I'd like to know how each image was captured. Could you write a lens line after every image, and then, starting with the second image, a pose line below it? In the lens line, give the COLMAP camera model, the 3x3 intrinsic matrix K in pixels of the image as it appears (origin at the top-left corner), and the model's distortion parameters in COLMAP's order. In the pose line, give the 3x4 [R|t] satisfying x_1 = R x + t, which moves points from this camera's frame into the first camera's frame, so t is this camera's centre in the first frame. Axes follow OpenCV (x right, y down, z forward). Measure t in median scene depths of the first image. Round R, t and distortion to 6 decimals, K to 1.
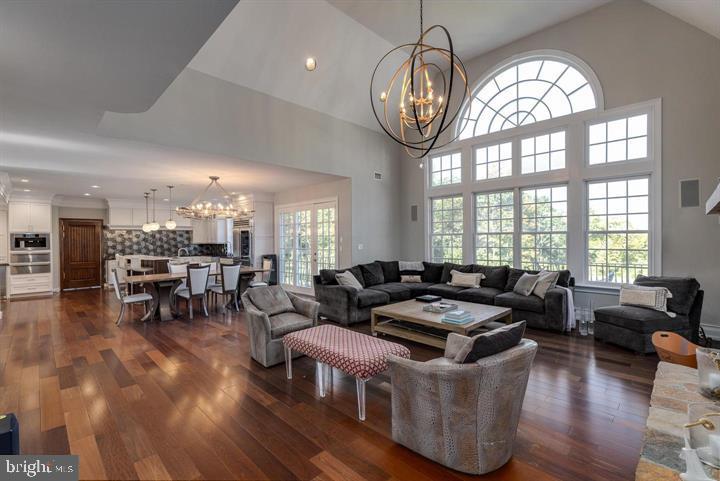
lens RADIAL K [[329.3, 0, 360.8], [0, 329.3, 240.2], [0, 0, 1]] dist [0.020923, 0.000519]
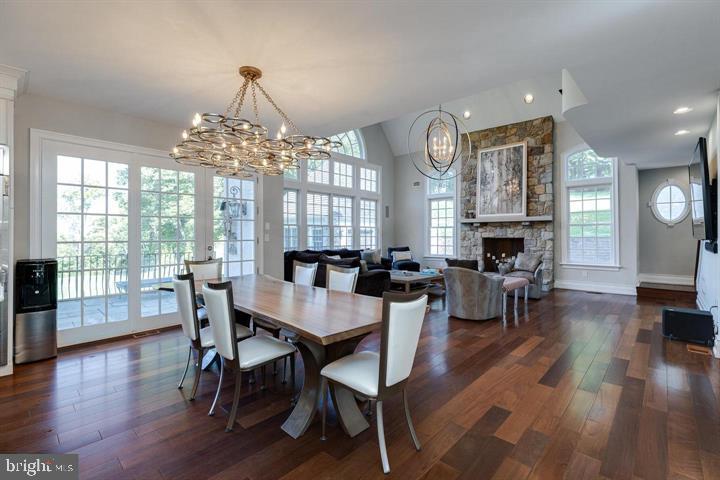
lens RADIAL K [[329.3, 0, 362.8], [0, 329.3, 234.5], [0, 0, 1]] dist [0.020923, 0.000519]
pose [[-0.039901, -0.001254, 0.999203, -0.681219], [-0.004219, 0.999991, 0.001087, 0.008783], [-0.999195, -0.004173, -0.039906, 0.667663]]
